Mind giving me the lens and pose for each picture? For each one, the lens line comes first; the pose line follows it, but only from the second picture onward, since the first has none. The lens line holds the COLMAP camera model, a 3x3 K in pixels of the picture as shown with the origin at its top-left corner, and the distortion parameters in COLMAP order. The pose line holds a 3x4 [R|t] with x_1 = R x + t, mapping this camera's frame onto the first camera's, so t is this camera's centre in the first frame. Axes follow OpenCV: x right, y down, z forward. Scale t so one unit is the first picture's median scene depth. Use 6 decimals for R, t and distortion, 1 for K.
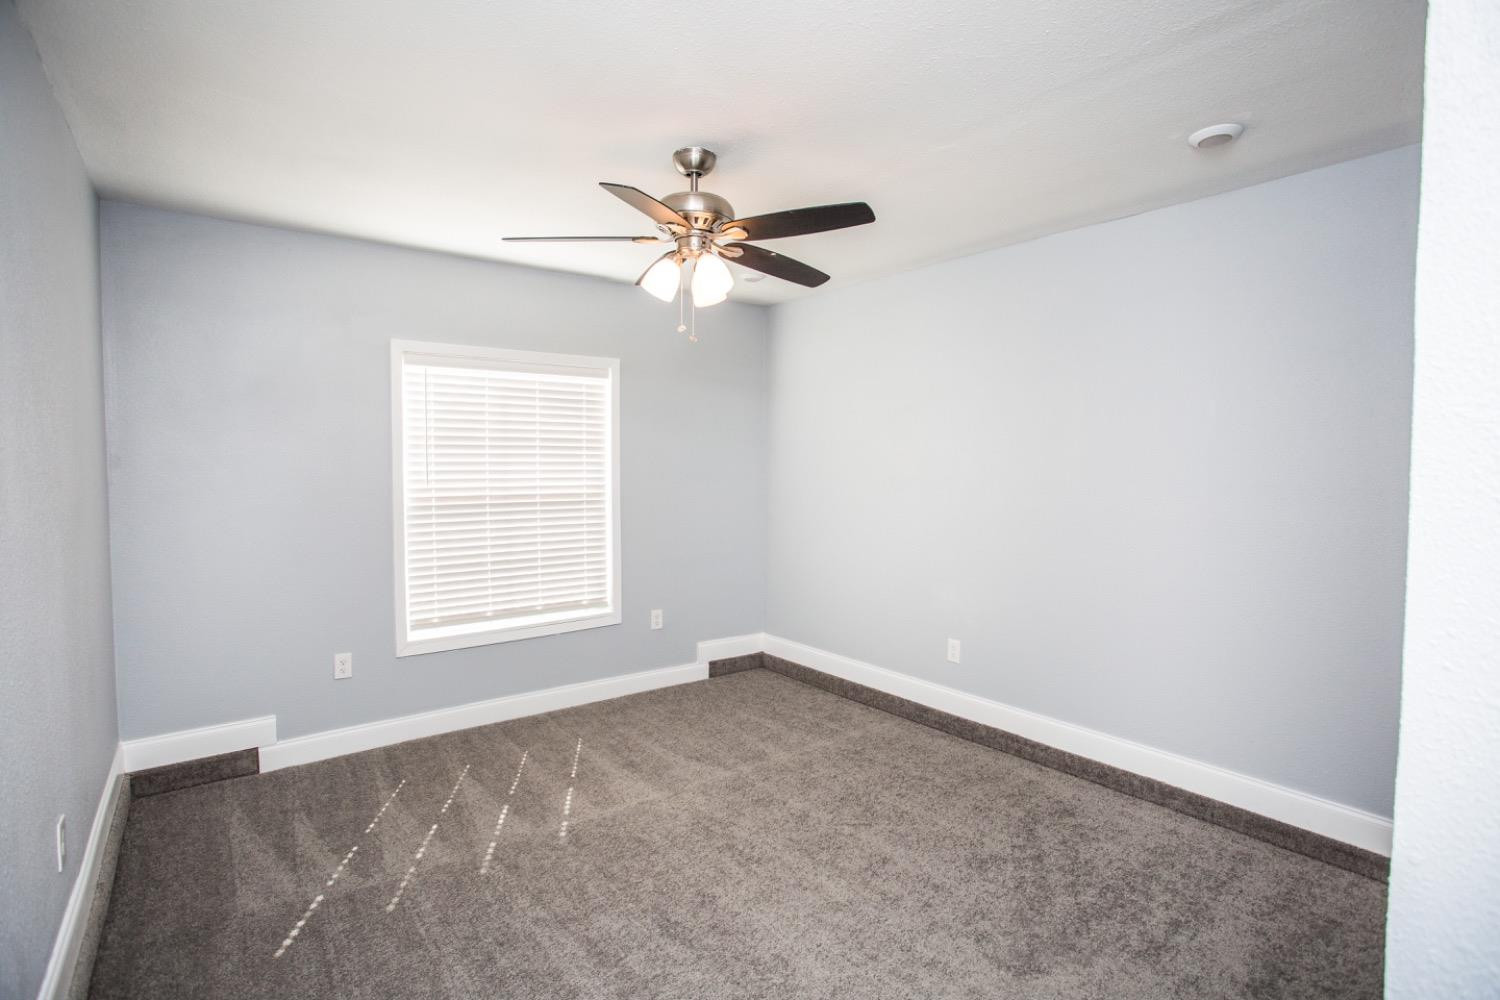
lens RADIAL K [[724.7, 0, 747.1], [0, 724.7, 497.0], [0, 0, 1]] dist [-0.068860, 0.026597]
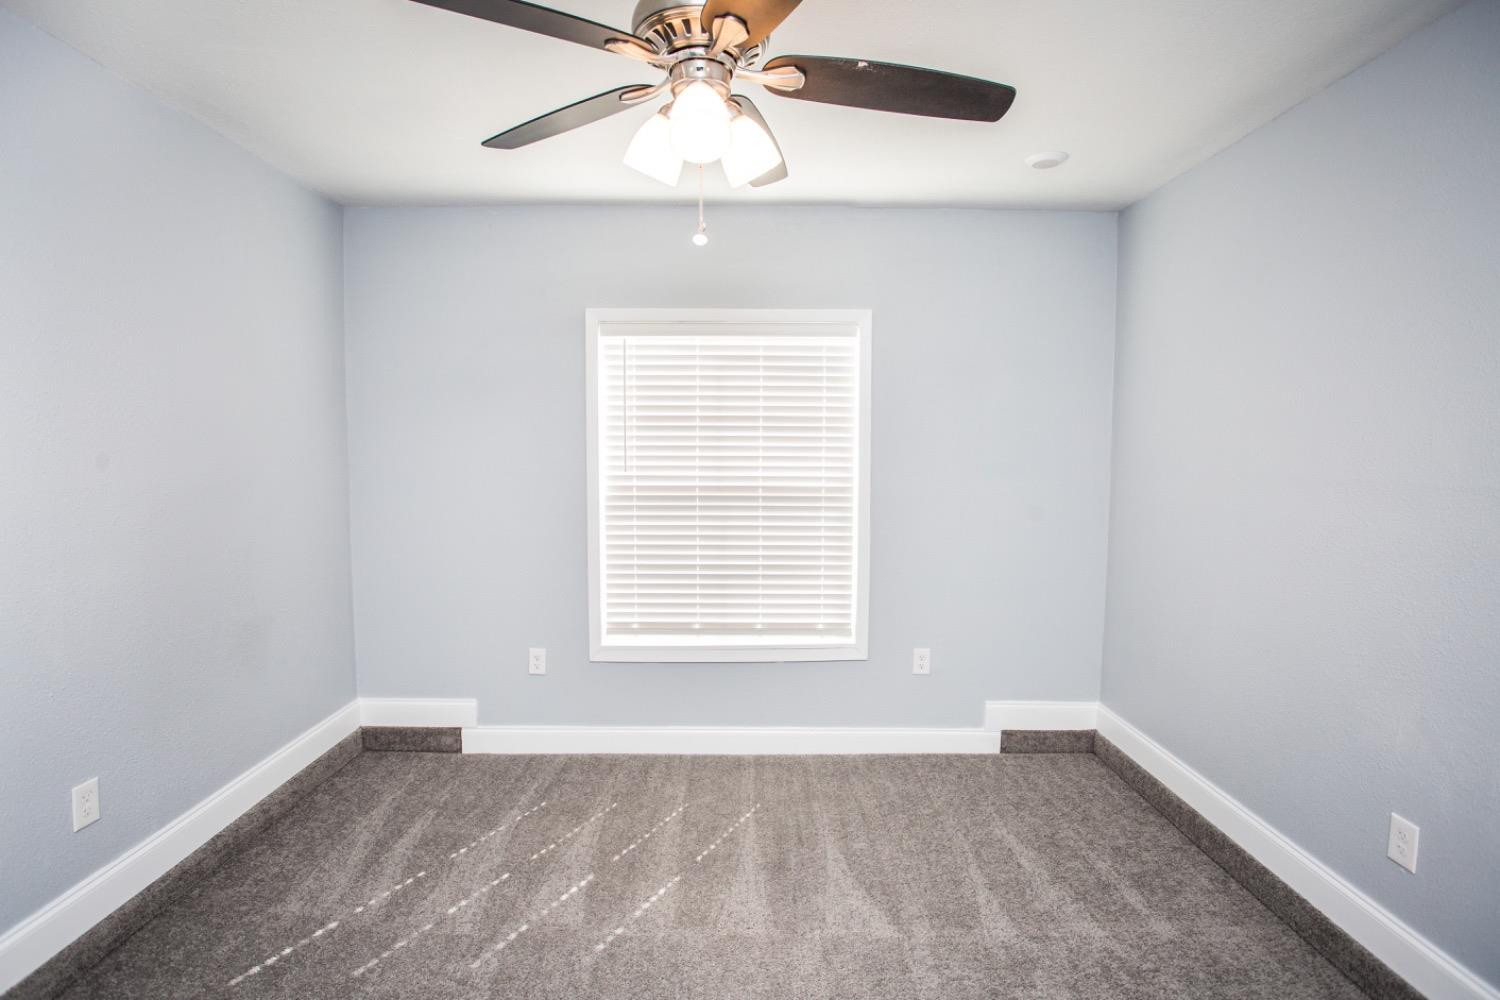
lens RADIAL K [[724.7, 0, 755.1], [0, 724.7, 506.7], [0, 0, 1]] dist [-0.068860, 0.026597]
pose [[0.798002, 0.049009, -0.600659, 0.212207], [-0.033074, 0.998747, 0.037550, -0.012822], [0.601747, -0.010098, 0.798623, 0.378627]]
